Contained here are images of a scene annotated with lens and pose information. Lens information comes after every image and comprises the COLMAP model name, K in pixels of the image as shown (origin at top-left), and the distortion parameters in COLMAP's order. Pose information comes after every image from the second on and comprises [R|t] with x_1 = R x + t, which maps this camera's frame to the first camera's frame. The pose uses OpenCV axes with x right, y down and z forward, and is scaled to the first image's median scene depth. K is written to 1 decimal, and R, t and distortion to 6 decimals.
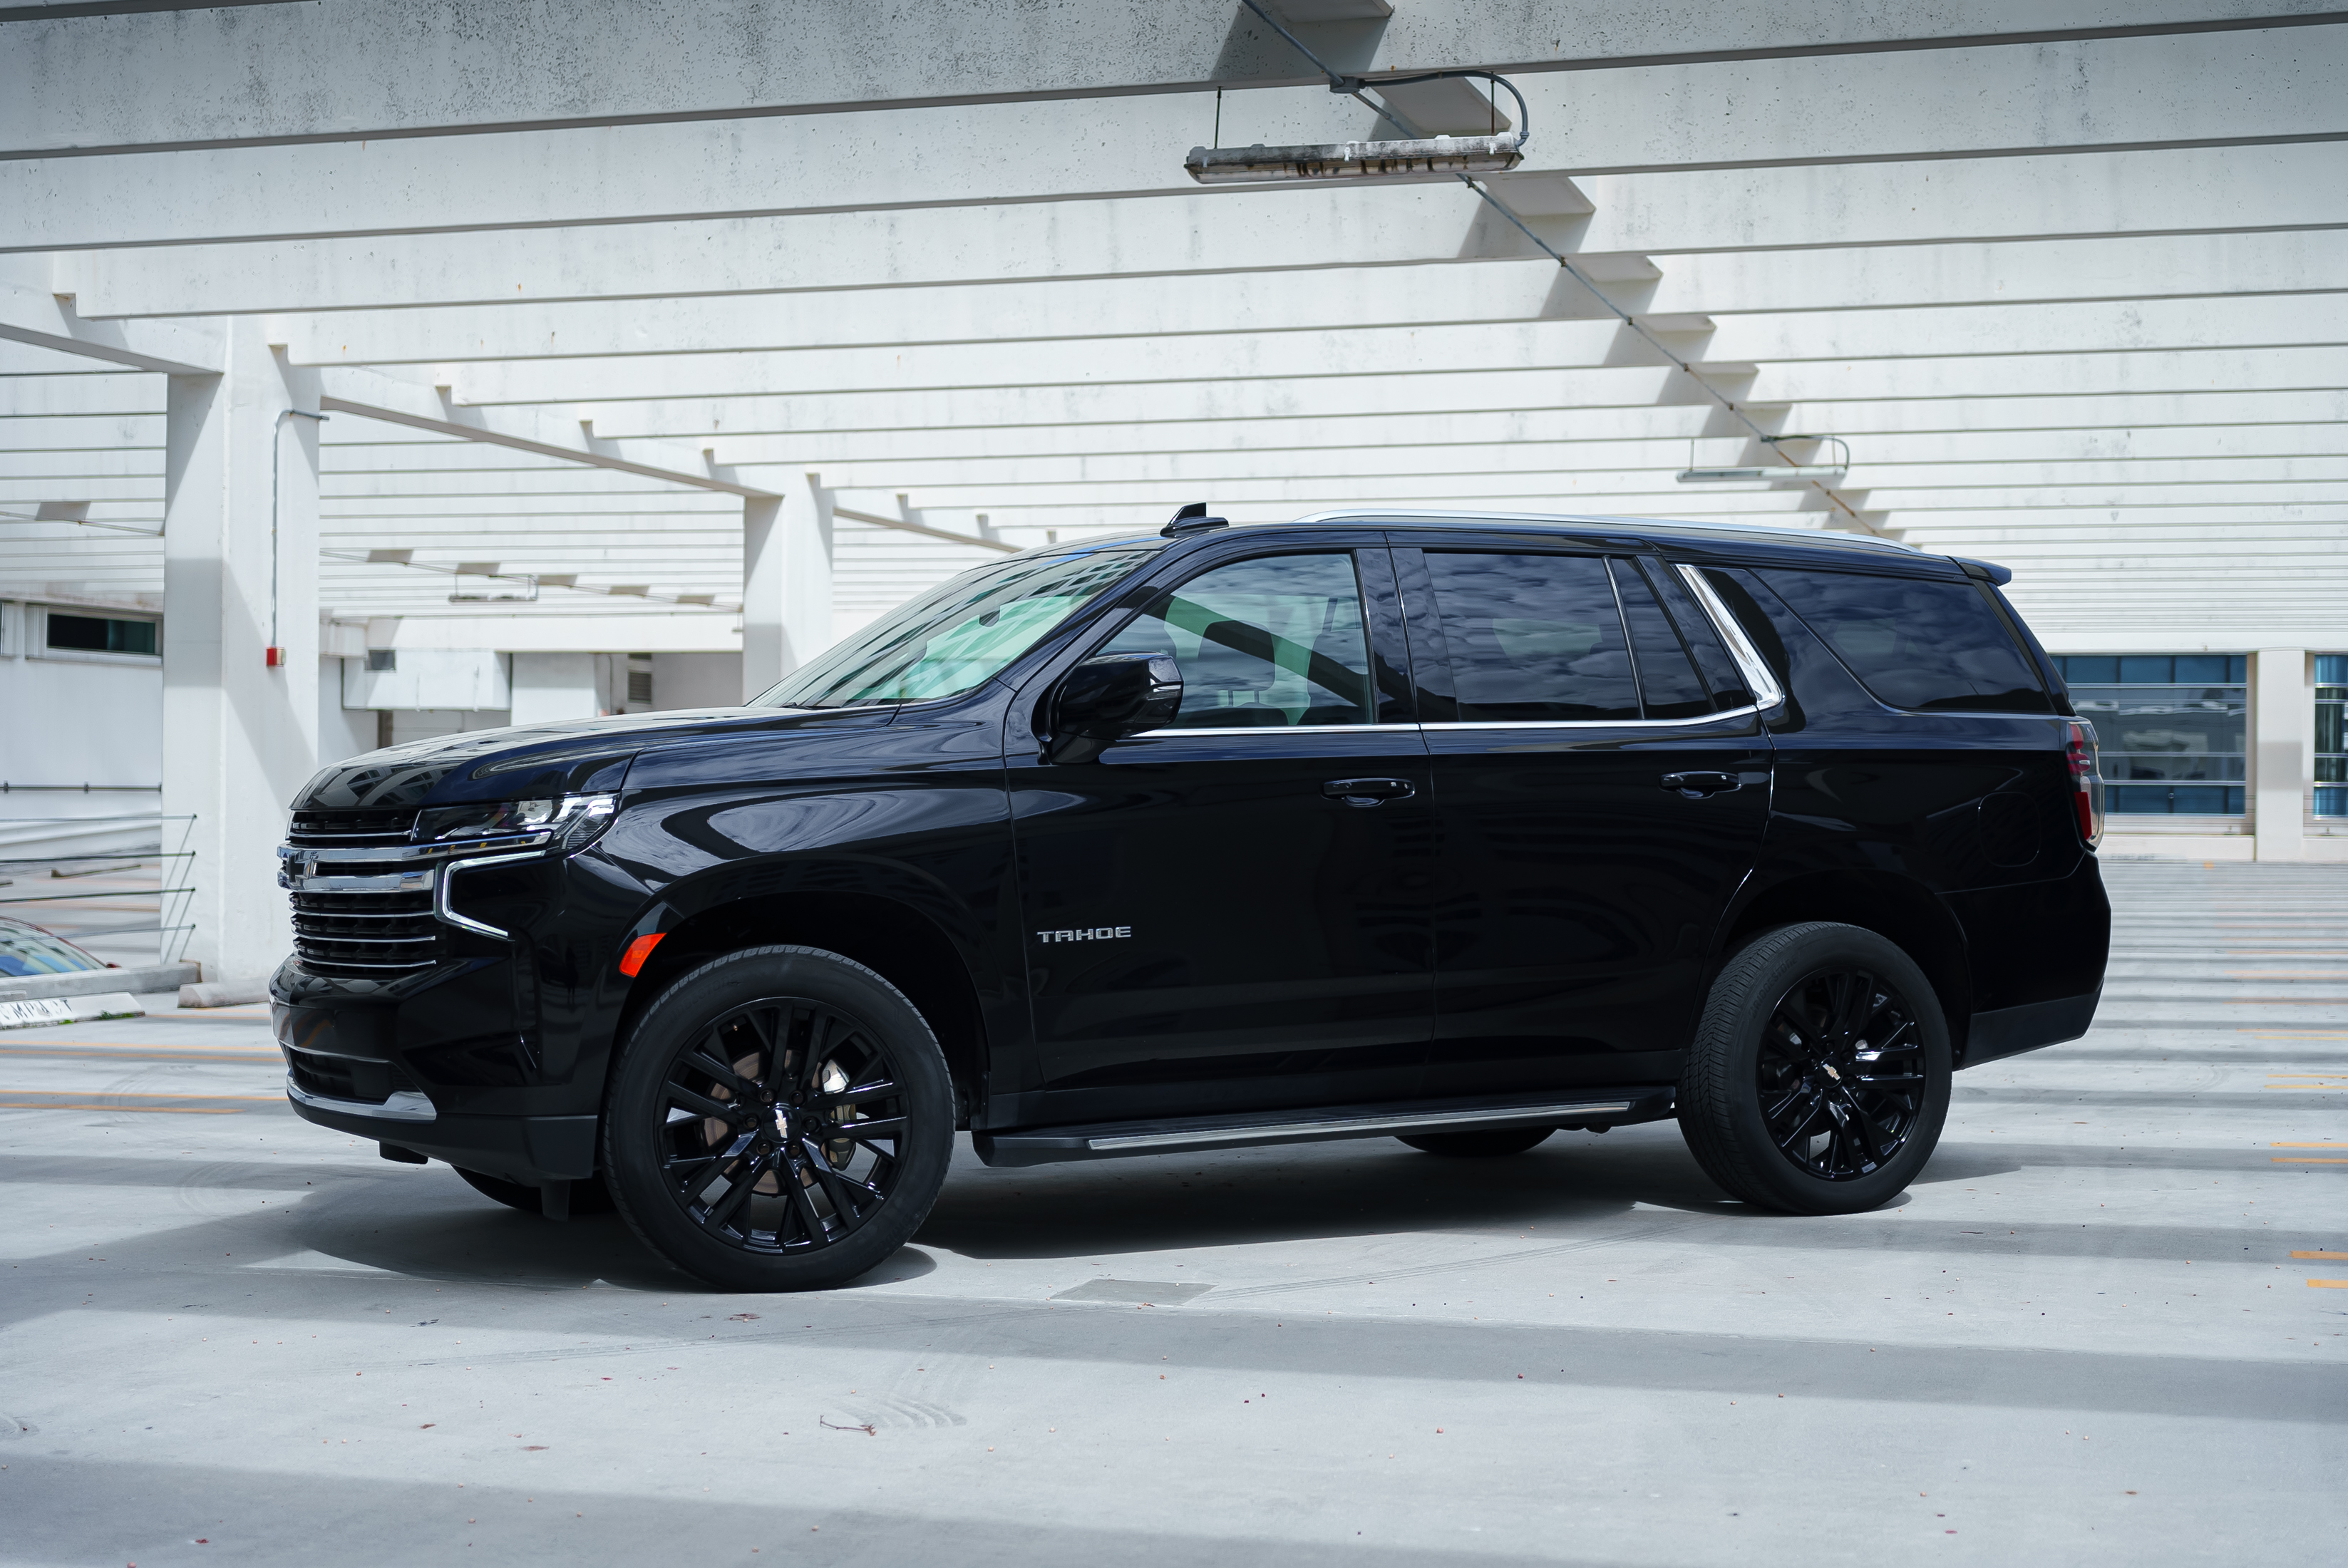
lens RADIAL K [[3318.6, 0, 1189.3], [0, 3318.6, 782.6], [0, 0, 1]] dist [0.040165, 0.000000]
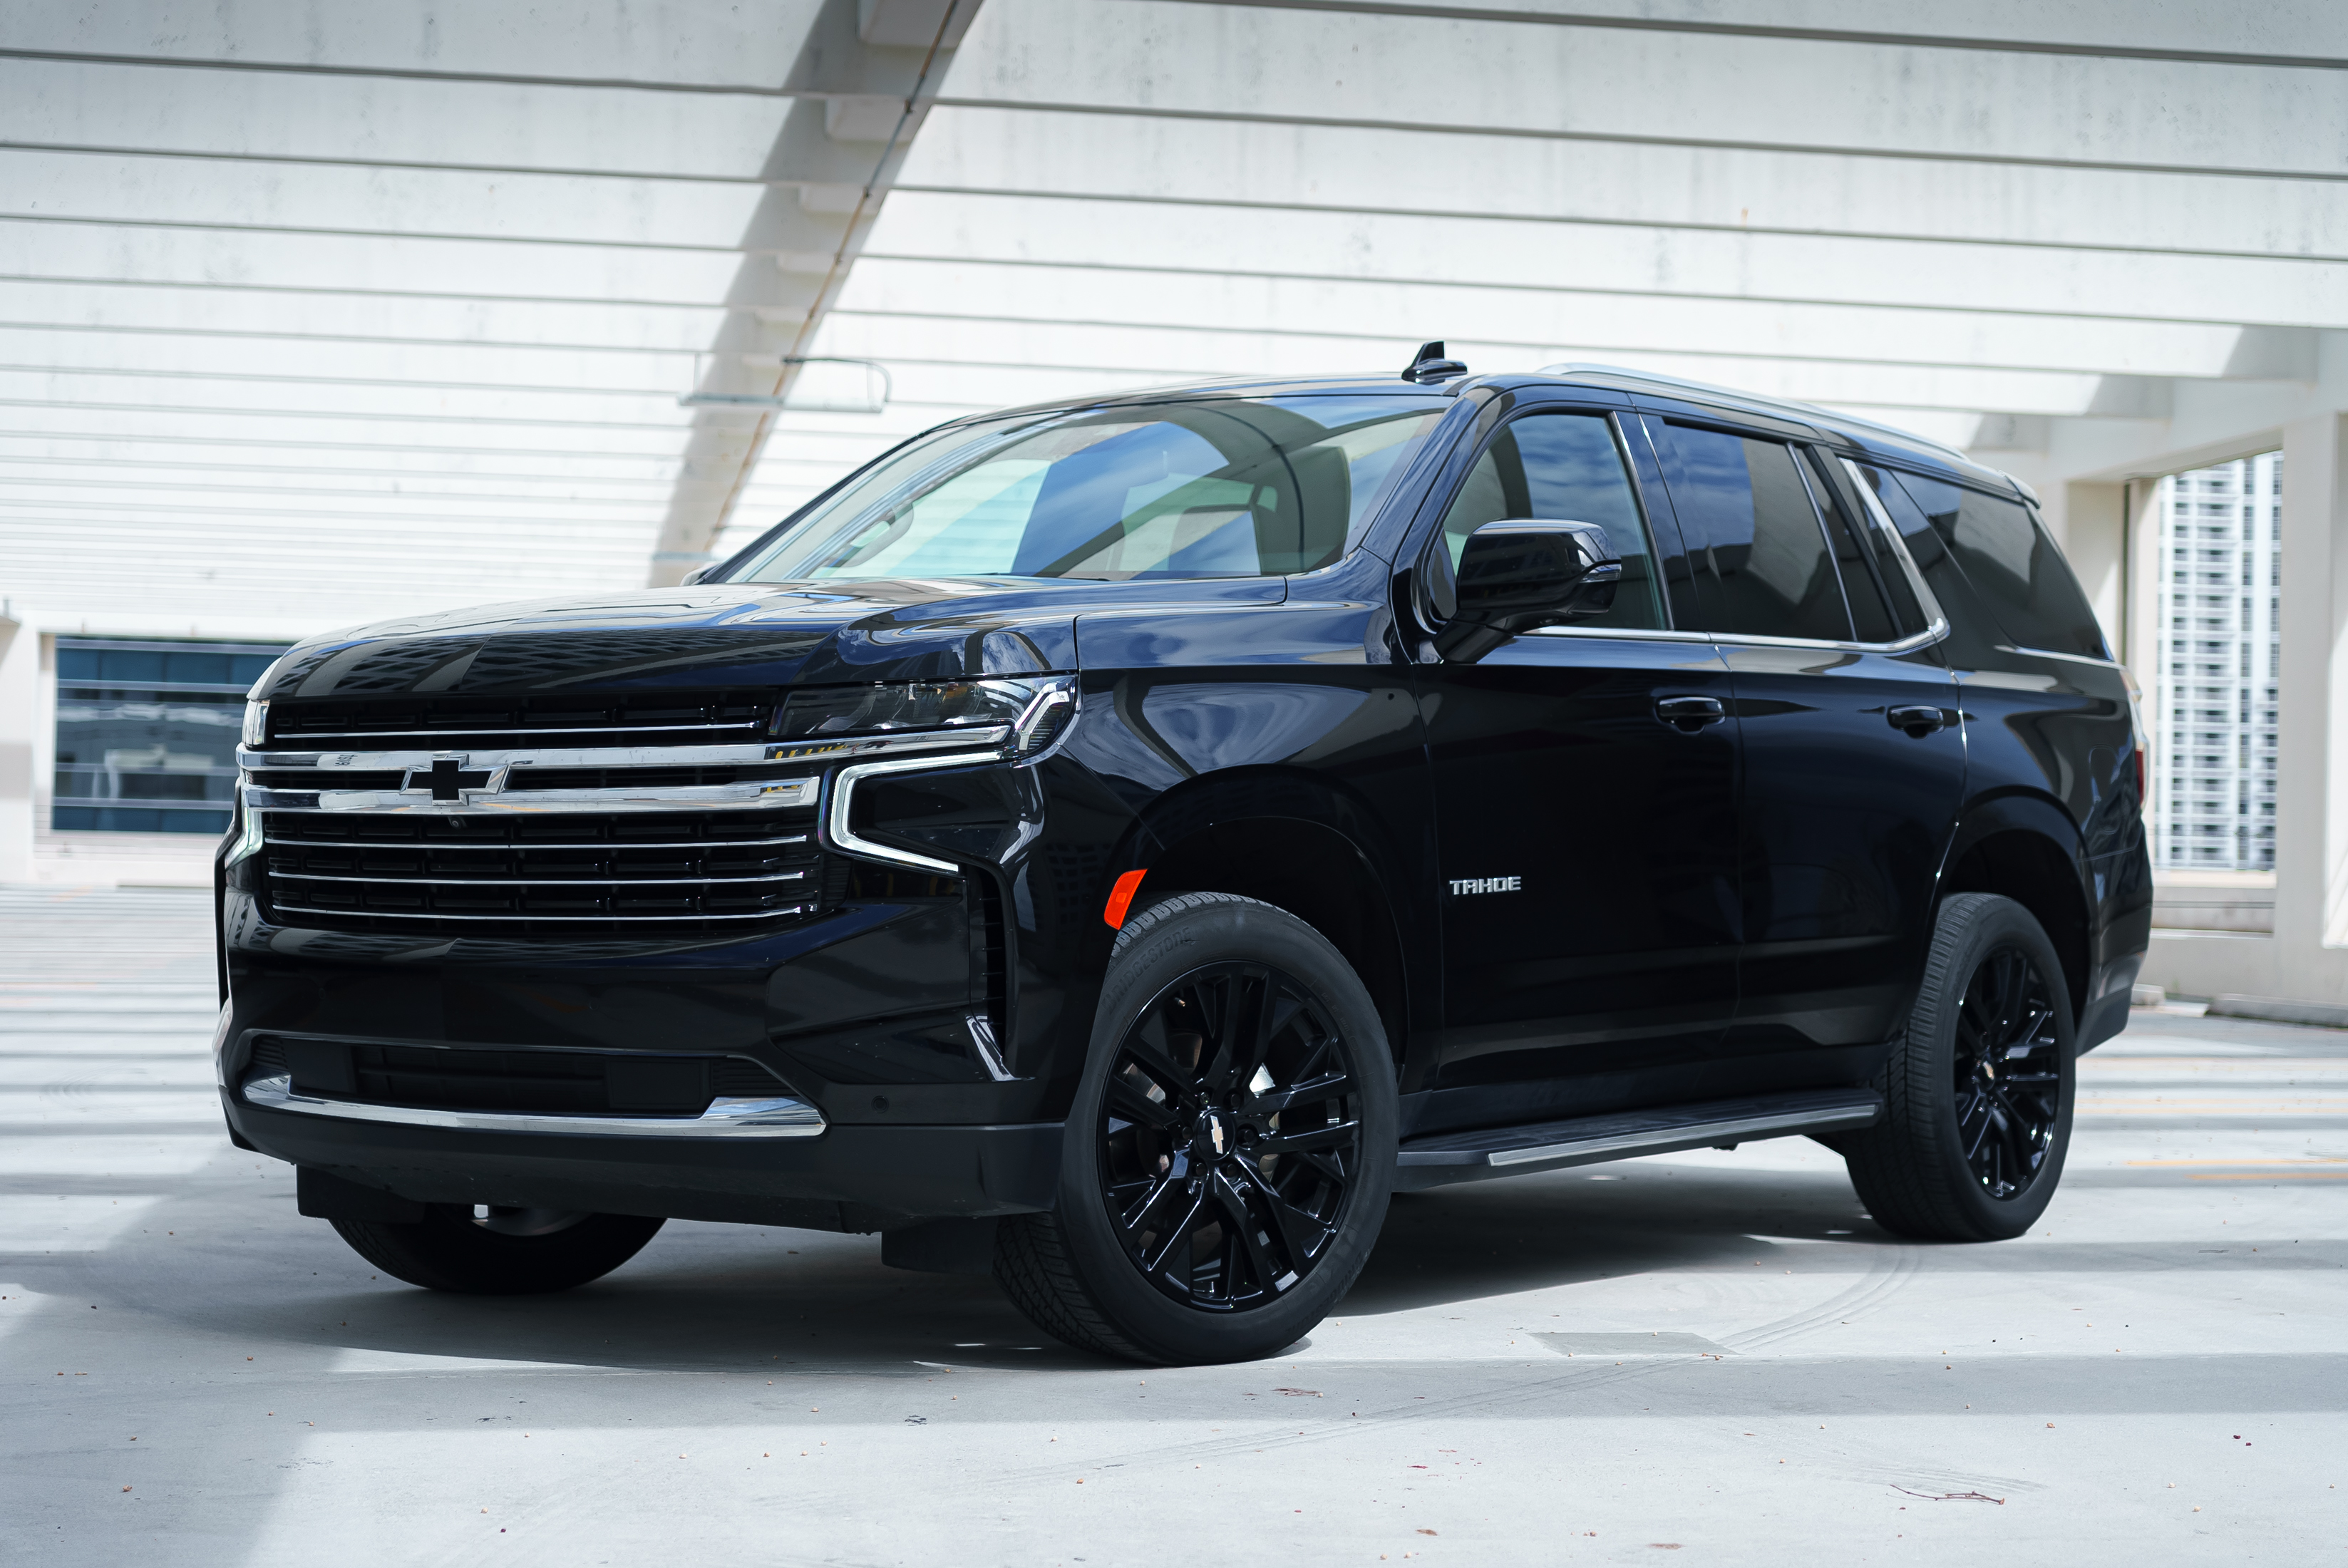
lens RADIAL K [[4057.3, 0, 1153.6], [0, 4057.3, 780.3], [0, 0, 1]] dist [0.095900, 0.000000]
pose [[0.894675, 0.020984, 0.446224, -0.346877], [-0.015754, 0.999757, -0.015430, 0.024774], [-0.446439, 0.006775, 0.894788, 0.129783]]
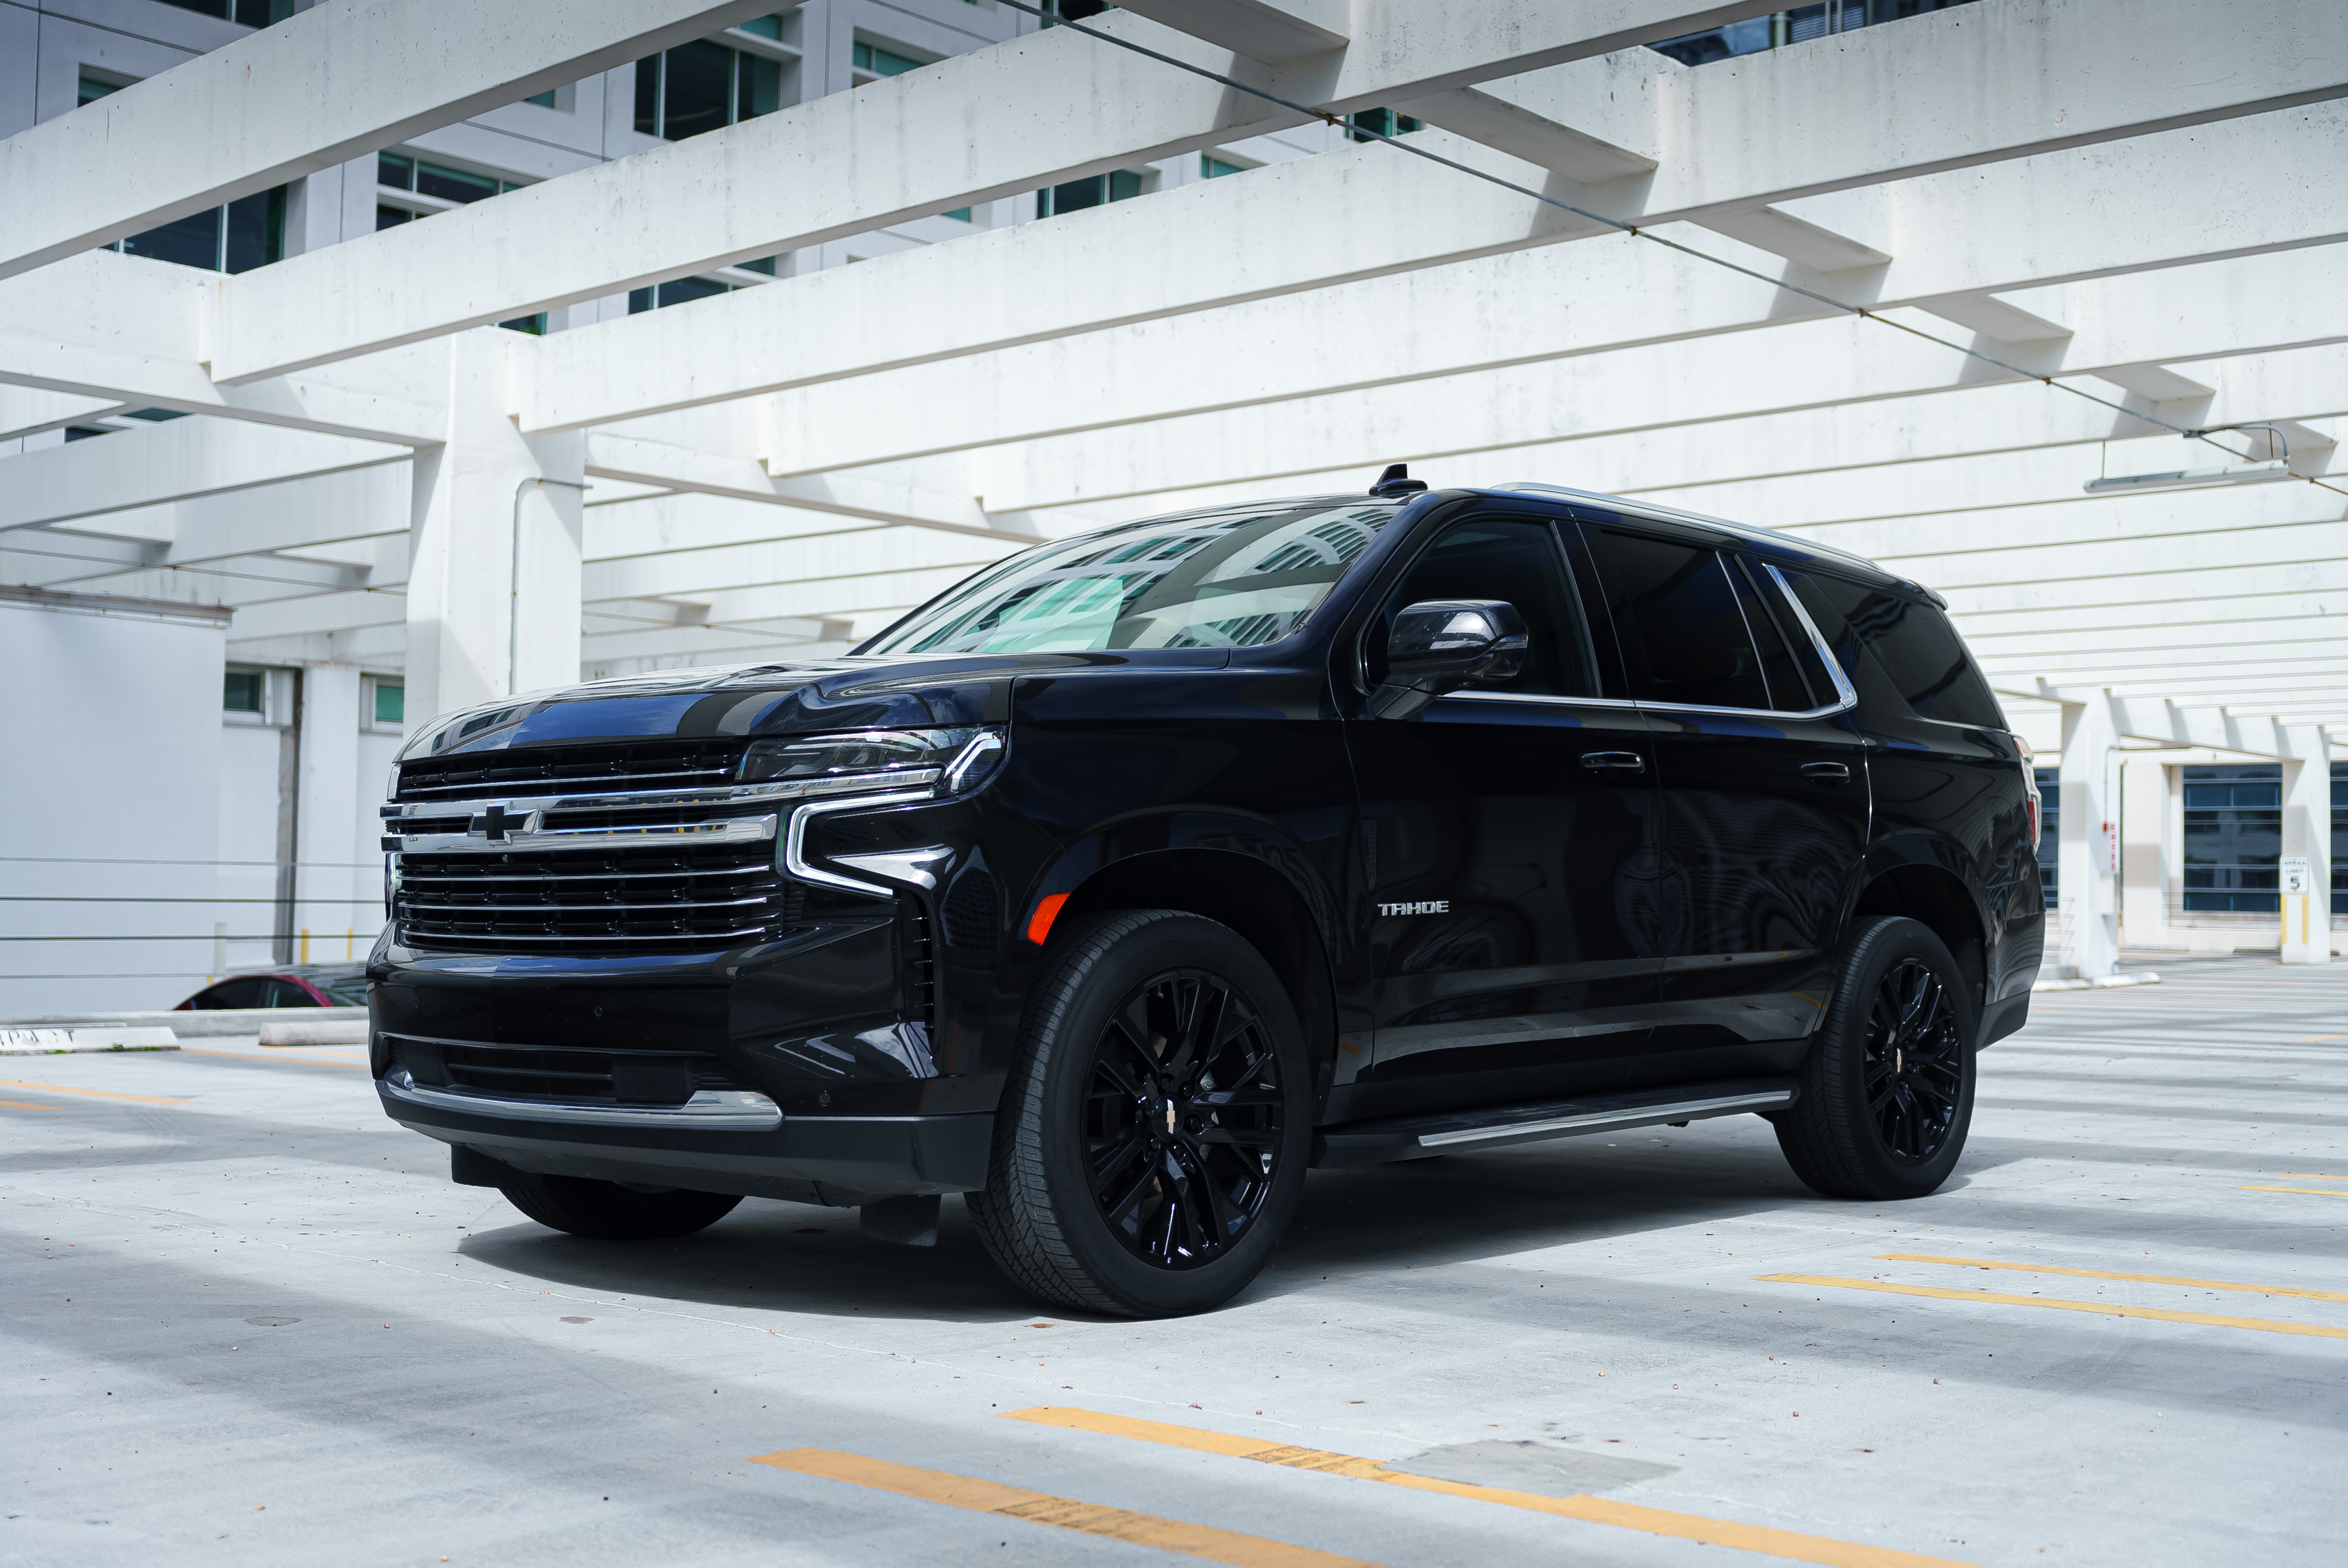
lens RADIAL K [[2684.3, 0, 1180.8], [0, 2684.3, 801.6], [0, 0, 1]] dist [0.009519, 0.000000]
pose [[0.939967, 0.020000, 0.340679, -0.228048], [-0.007800, 0.999280, -0.037142, 0.029670], [-0.341177, 0.032255, 0.939446, 0.221247]]
